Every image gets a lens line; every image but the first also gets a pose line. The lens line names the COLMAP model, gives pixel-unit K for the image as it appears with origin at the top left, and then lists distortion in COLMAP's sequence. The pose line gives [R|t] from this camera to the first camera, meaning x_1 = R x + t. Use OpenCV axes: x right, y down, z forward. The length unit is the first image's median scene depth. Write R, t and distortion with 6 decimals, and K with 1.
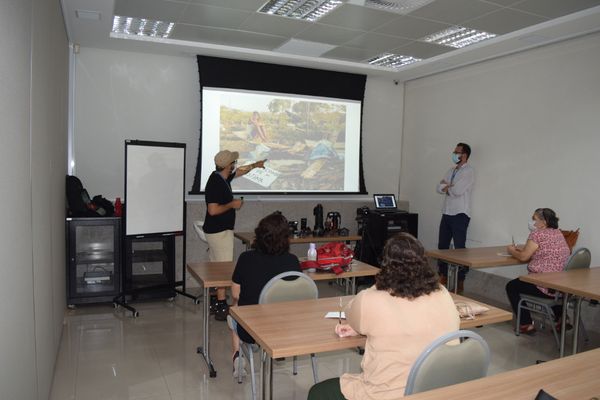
lens RADIAL K [[469.8, 0, 300.0], [0, 469.8, 200.0], [0, 0, 1]] dist [-0.081831, 0.000380]
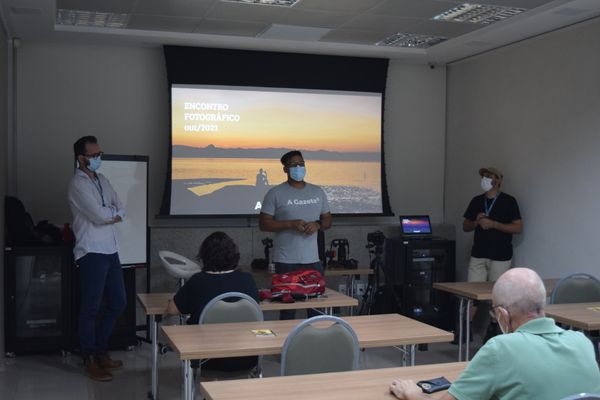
lens RADIAL K [[753.3, 0, 300.0], [0, 753.3, 200.0], [0, 0, 1]] dist [-0.017727, -0.043971]
pose [[0.995268, -0.016131, -0.095821, 0.131077], [0.011951, 0.998959, -0.044028, 0.016043], [0.096431, 0.042675, 0.994424, -0.257301]]
